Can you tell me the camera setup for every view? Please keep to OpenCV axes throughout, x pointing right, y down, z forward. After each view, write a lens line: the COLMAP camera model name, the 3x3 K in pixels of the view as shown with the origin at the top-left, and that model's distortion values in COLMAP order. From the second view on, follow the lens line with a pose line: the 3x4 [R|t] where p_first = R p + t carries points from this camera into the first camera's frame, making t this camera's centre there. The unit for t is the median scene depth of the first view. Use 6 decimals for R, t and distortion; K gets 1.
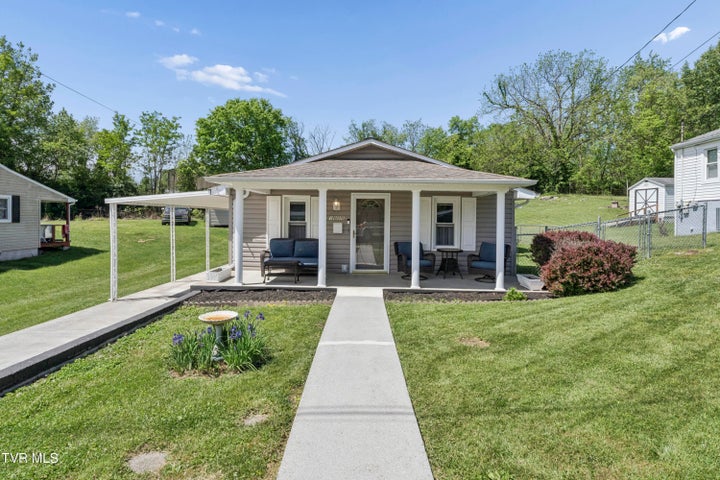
lens RADIAL K [[396.4, 0, 362.2], [0, 396.4, 226.6], [0, 0, 1]] dist [-0.000697, -0.000419]
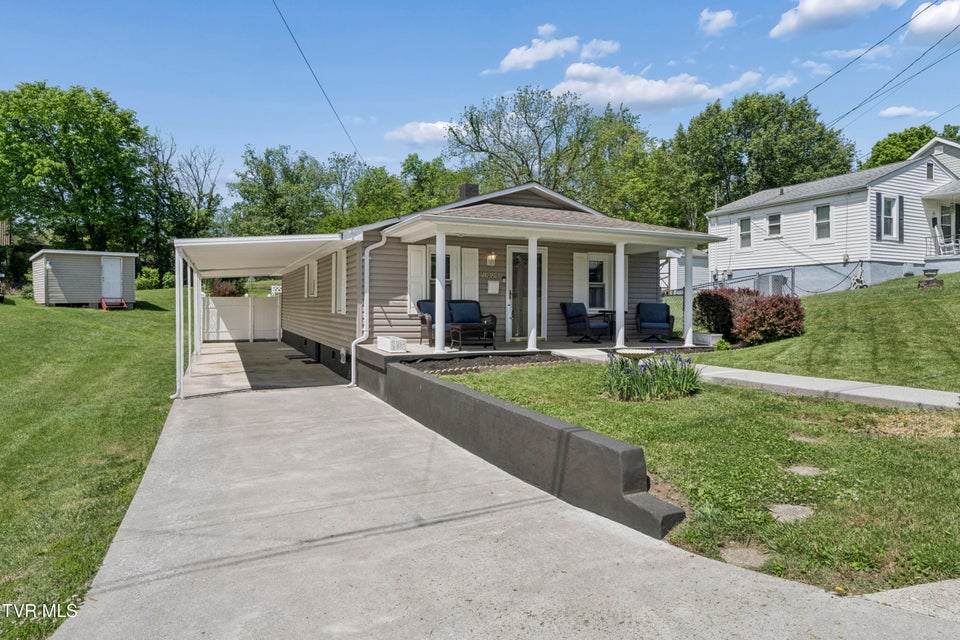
lens RADIAL K [[581.7, 0, 480.0], [0, 581.7, 320.0], [0, 0, 1]] dist [0.005055, -0.001217]
pose [[0.898947, -0.017917, 0.437690, -0.289238], [0.013167, 0.999817, 0.013884, 0.025463], [-0.437859, -0.006718, 0.899019, -0.032776]]
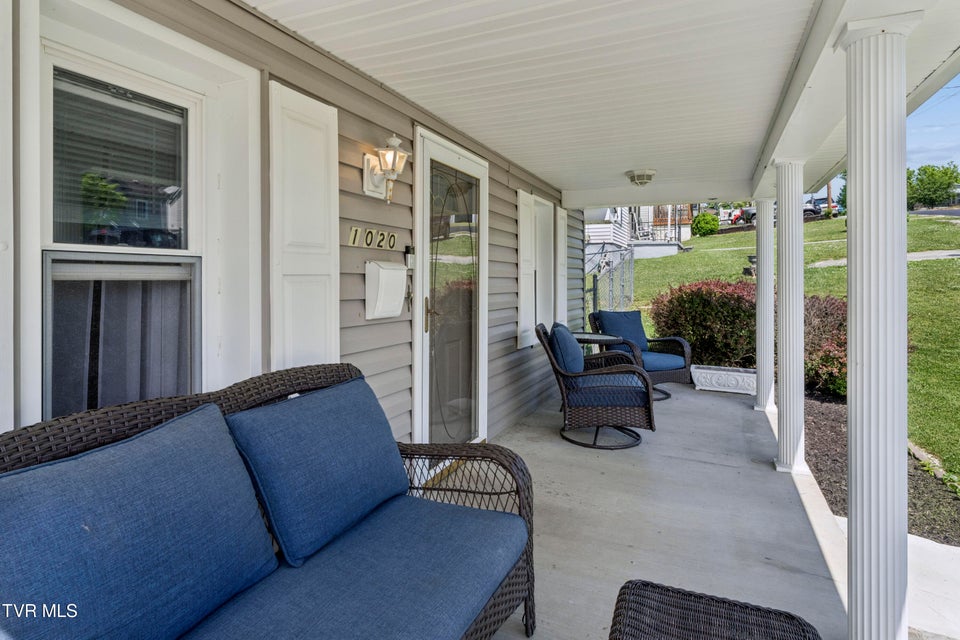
lens RADIAL K [[516.9, 0, 480.4], [0, 516.9, 272.7], [0, 0, 1]] dist [0.000368, -0.000083]
pose [[0.383396, -0.002038, 0.923582, -0.129258], [0.019777, 0.999786, -0.006004, -0.001217], [-0.923372, 0.020568, 0.383354, 0.406360]]
